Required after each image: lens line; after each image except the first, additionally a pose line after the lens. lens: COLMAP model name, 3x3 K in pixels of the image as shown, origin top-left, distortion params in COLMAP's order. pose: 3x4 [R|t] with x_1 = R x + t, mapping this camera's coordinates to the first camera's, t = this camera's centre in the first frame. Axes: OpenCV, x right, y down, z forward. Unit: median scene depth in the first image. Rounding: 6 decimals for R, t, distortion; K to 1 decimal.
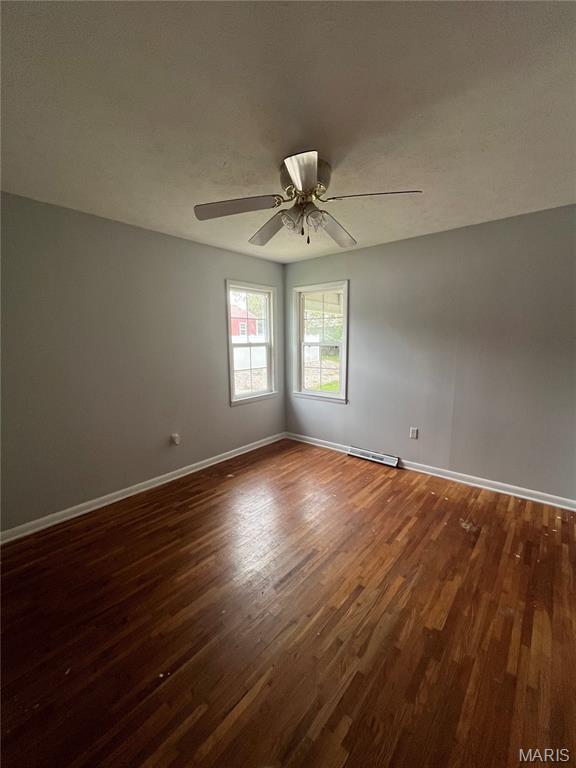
lens RADIAL K [[311.7, 0, 289.8], [0, 311.7, 385.0], [0, 0, 1]] dist [-0.002483, -0.000557]
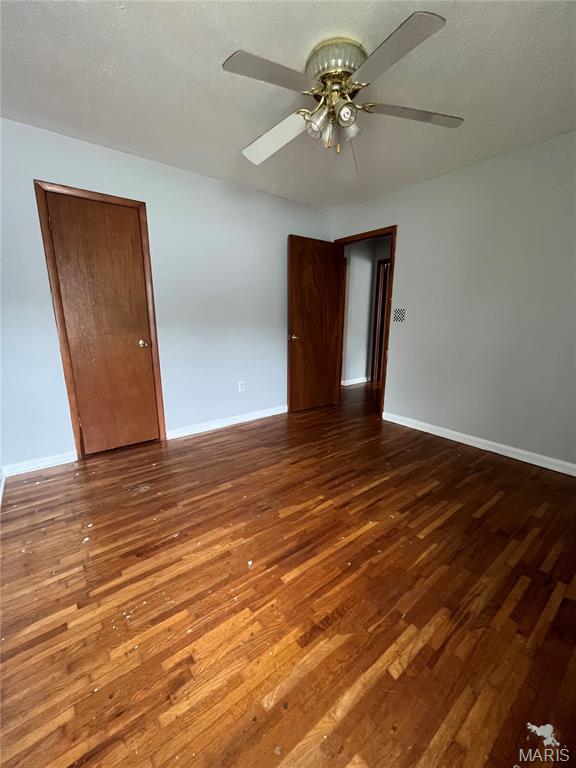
lens RADIAL K [[311.7, 0, 289.8], [0, 311.7, 385.0], [0, 0, 1]] dist [-0.002483, -0.000557]
pose [[-0.979506, -0.036555, 0.198071, -0.019972], [0.037856, 0.932456, 0.359294, -0.138431], [-0.197827, 0.359429, -0.911962, 1.619096]]
